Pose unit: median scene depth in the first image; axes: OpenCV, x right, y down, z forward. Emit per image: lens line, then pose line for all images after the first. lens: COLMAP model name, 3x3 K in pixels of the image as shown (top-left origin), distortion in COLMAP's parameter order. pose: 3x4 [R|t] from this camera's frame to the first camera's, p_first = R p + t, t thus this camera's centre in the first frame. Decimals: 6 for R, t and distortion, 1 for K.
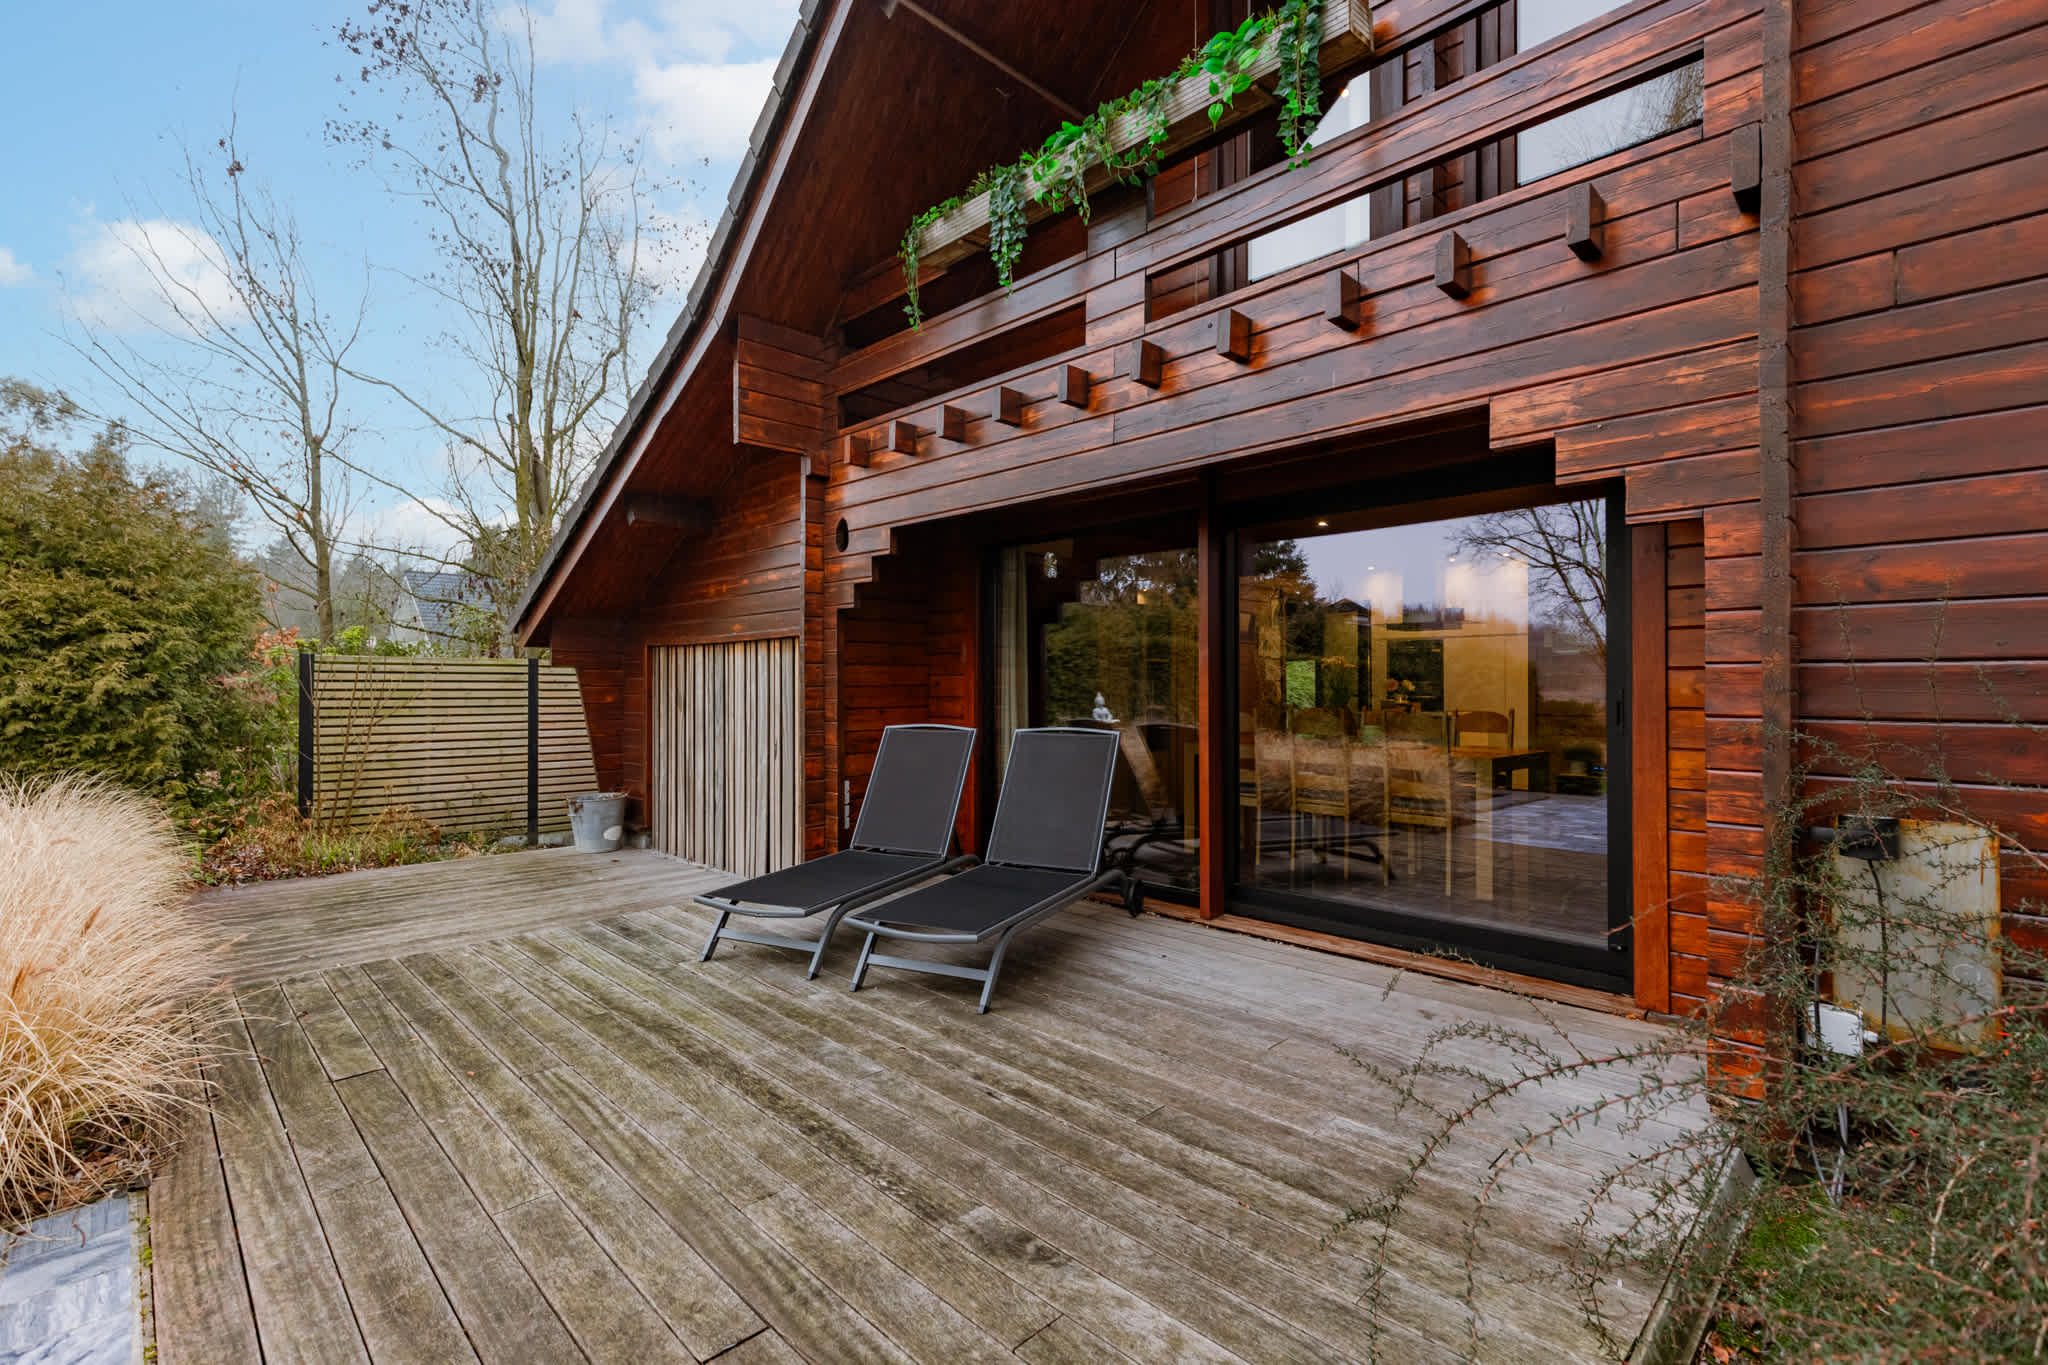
lens RADIAL K [[912.5, 0, 1018.9], [0, 912.5, 684.3], [0, 0, 1]] dist [0.002361, 0.000275]
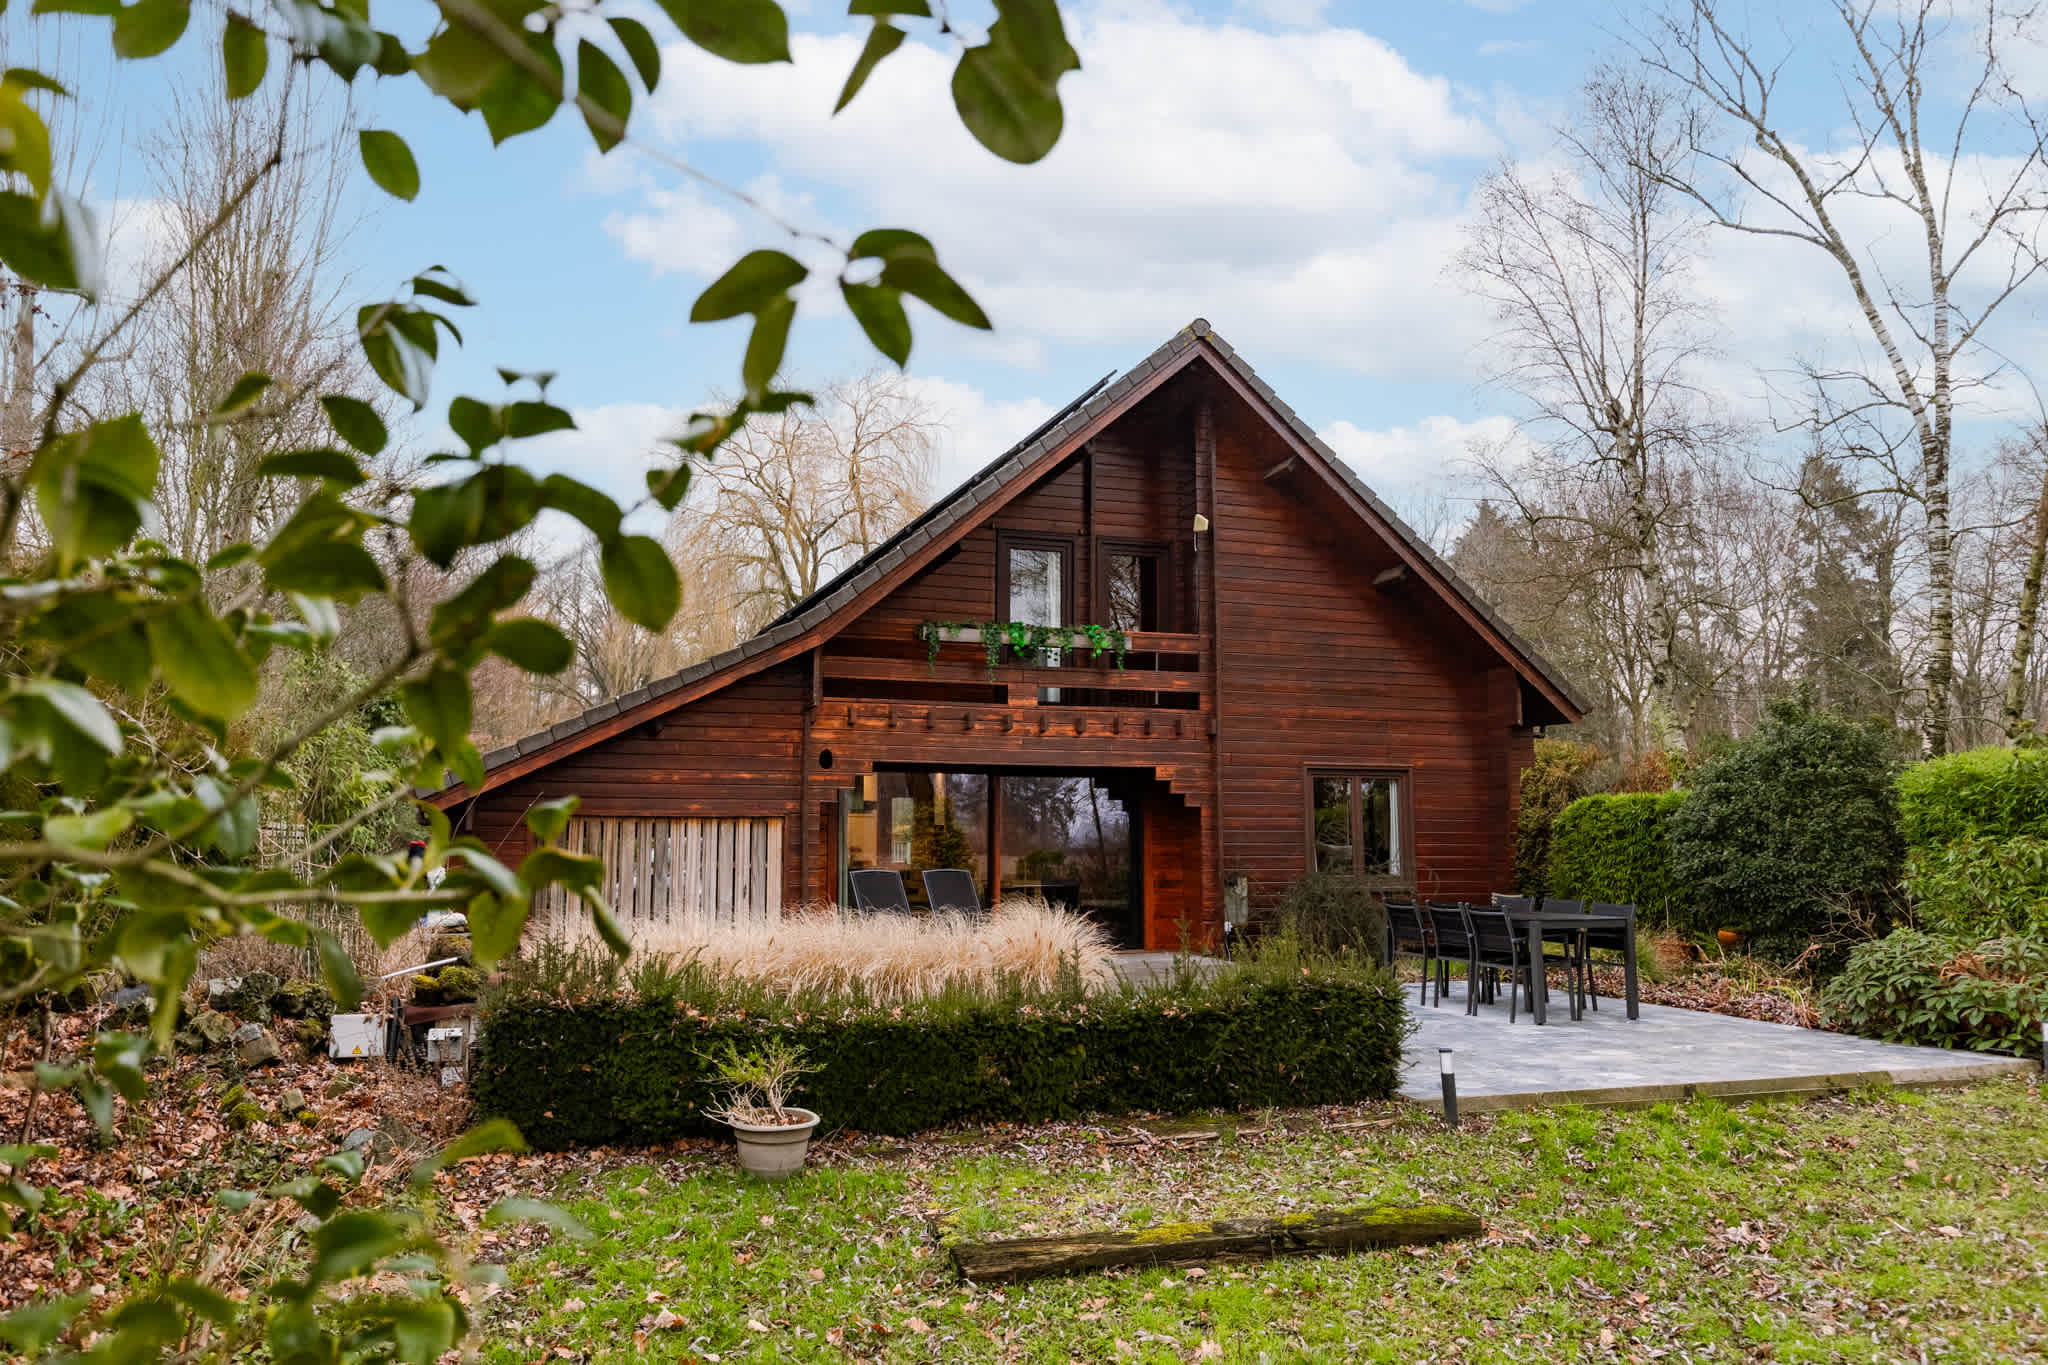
lens RADIAL K [[1443.5, 0, 1024.0], [0, 1443.5, 682.5], [0, 0, 1]] dist [0.001740, 0.000371]
pose [[0.444474, 0.099211, 0.890281, -4.773025], [-0.004786, 0.994097, -0.108391, -0.031796], [-0.895779, 0.043916, 0.442325, -1.026387]]
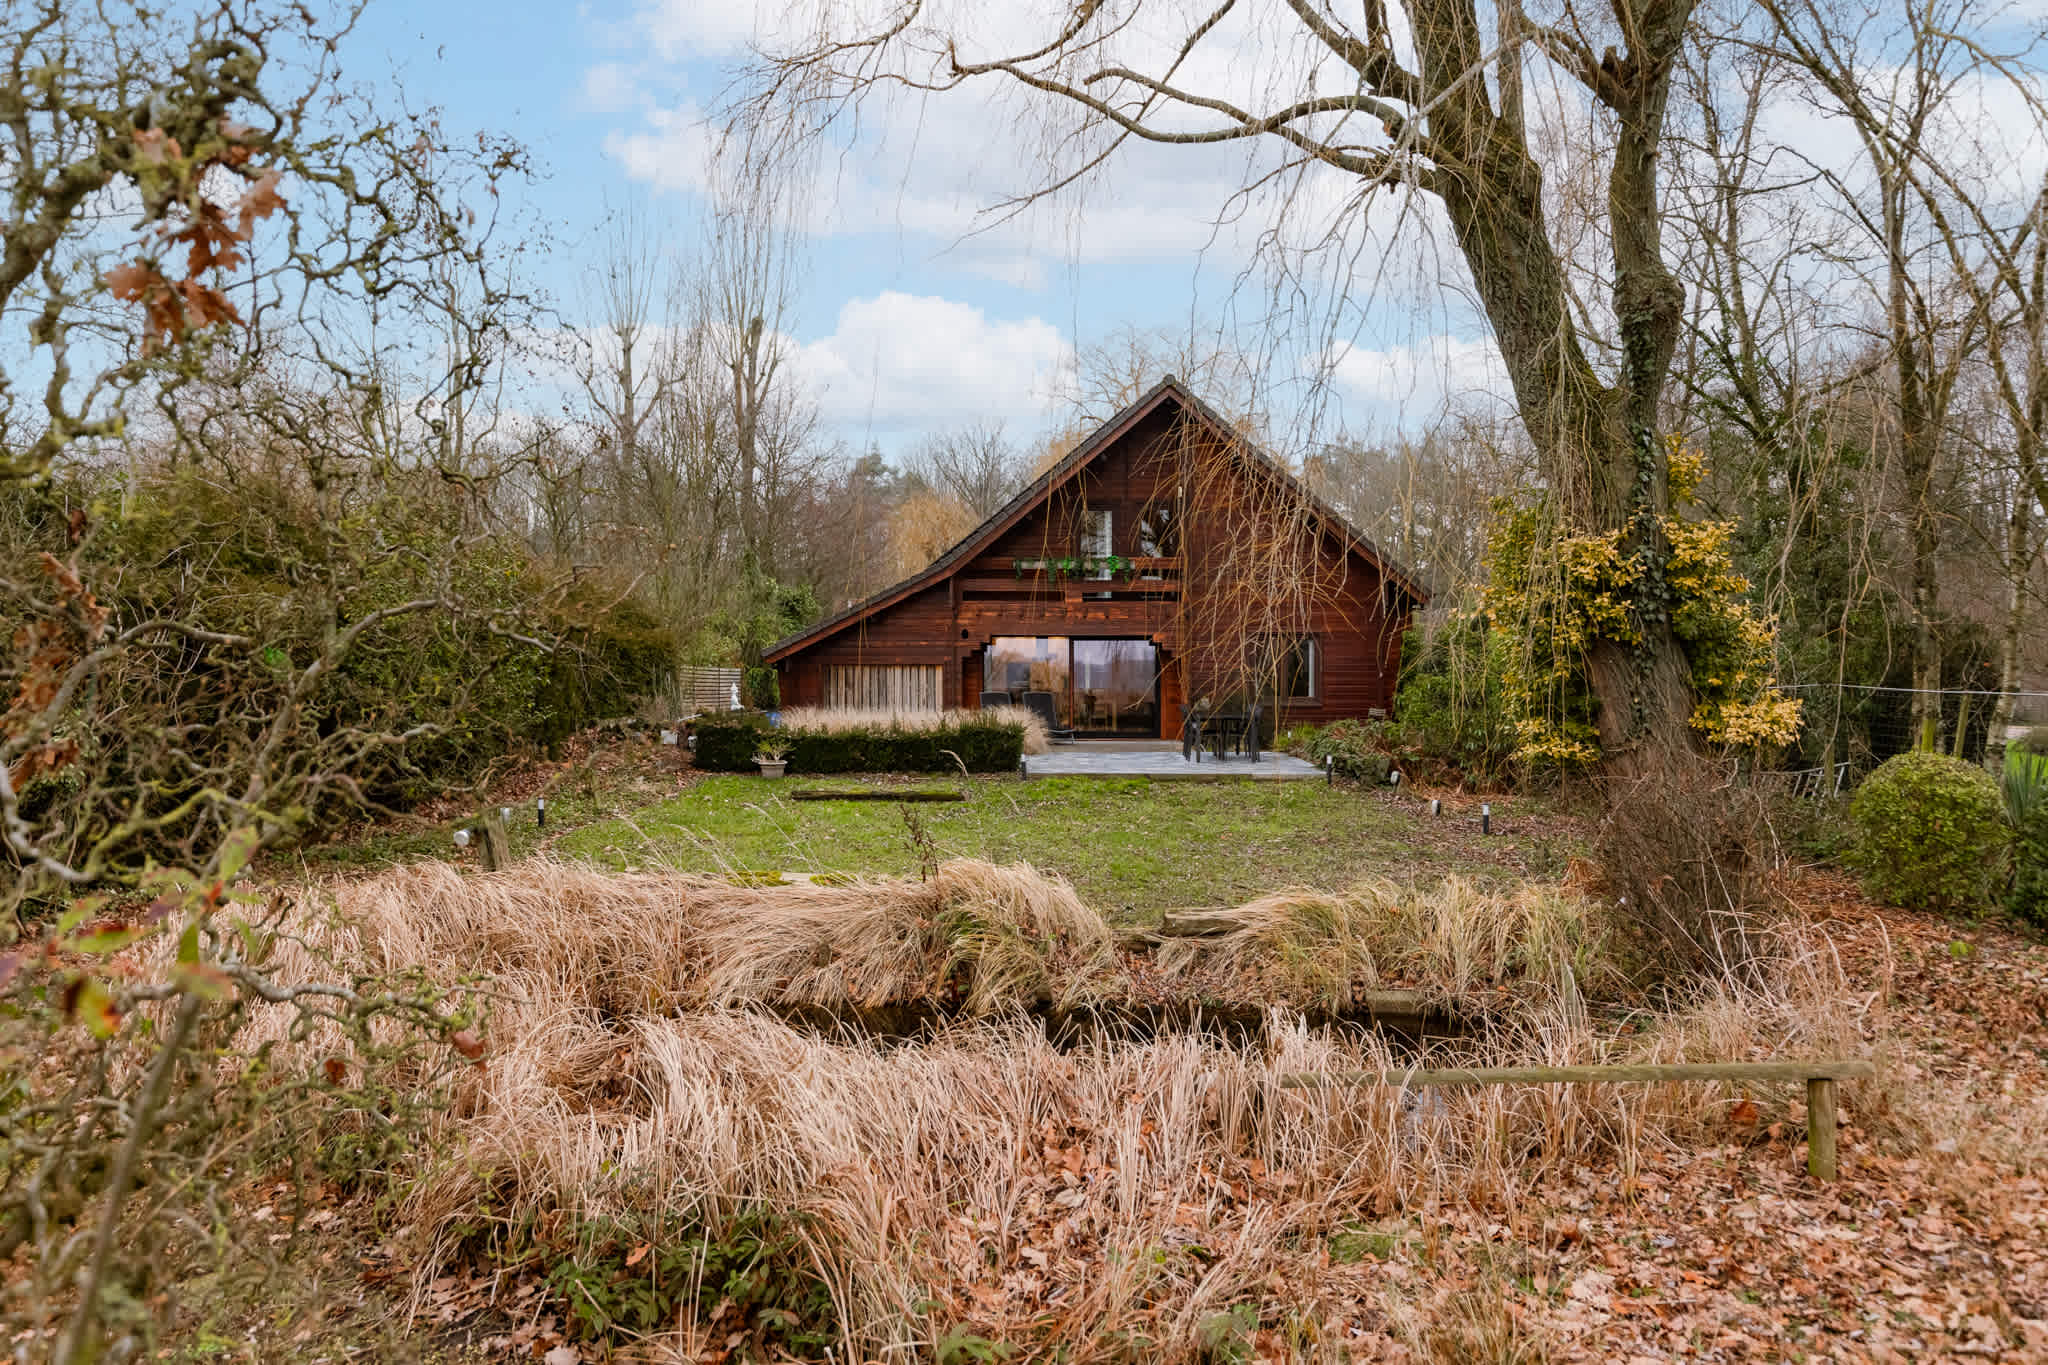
lens RADIAL K [[1297.2, 0, 1024.0], [0, 1297.2, 682.5], [0, 0, 1]] dist [0.007022, 0.000160]
pose [[0.725815, 0.000165, 0.687890, -6.271460], [-0.004900, 0.999976, 0.004930, -0.031687], [-0.687872, -0.006948, 0.725798, -4.854993]]
